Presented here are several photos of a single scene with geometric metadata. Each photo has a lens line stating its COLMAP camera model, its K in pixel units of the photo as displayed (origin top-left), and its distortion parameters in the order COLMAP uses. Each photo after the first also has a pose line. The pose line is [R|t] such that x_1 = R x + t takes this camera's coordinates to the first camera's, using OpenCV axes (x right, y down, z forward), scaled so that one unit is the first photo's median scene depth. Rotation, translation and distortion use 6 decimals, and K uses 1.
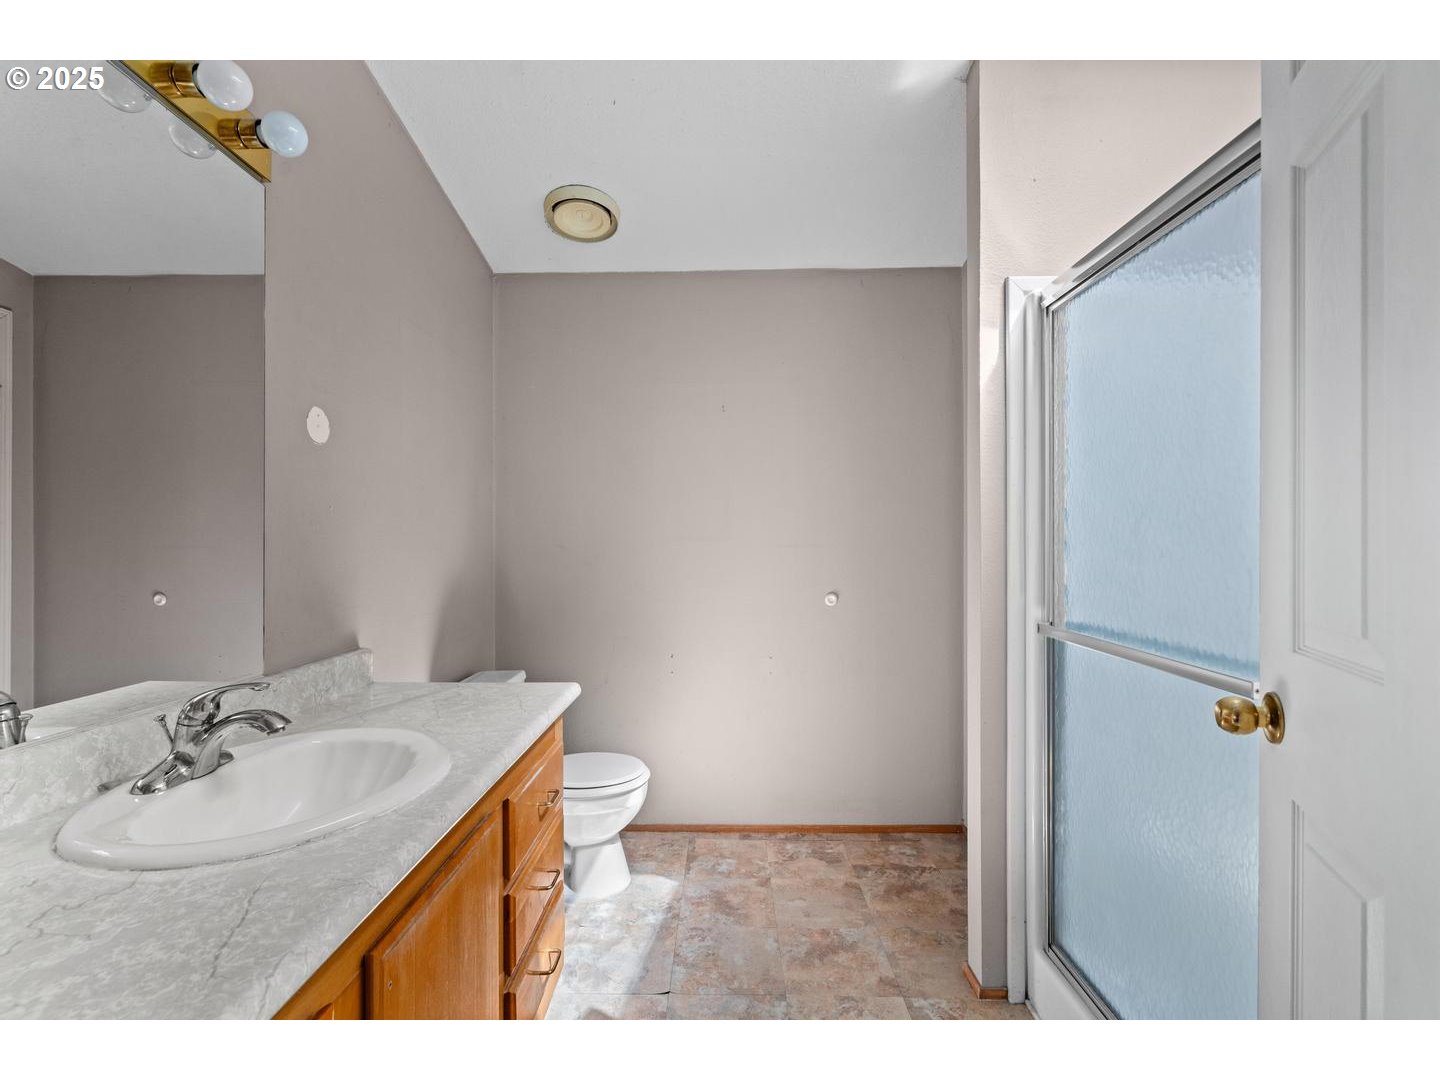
lens RADIAL K [[661.4, 0, 721.6], [0, 661.4, 537.4], [0, 0, 1]] dist [0.000176, 0.000796]
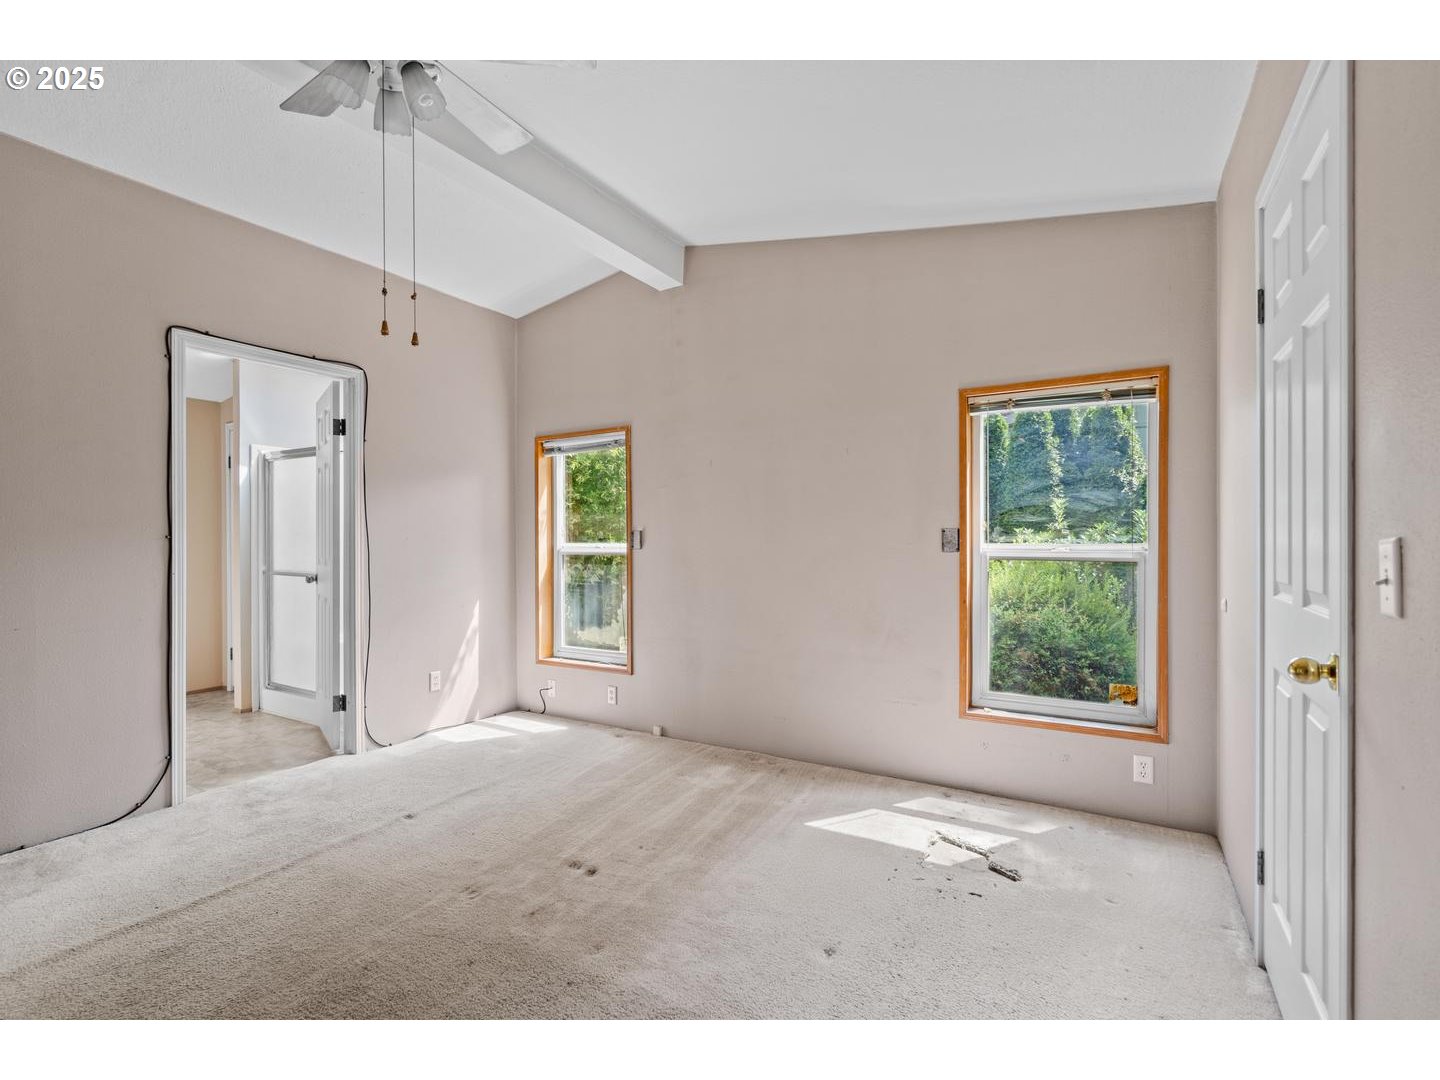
lens RADIAL K [[661.4, 0, 723.3], [0, 661.4, 543.8], [0, 0, 1]] dist [0.000176, 0.000796]
pose [[0.503259, 0.000104, 0.864136, -0.984278], [0.004775, 0.999984, -0.002901, 0.027850], [-0.864123, 0.005586, 0.503250, -2.137870]]
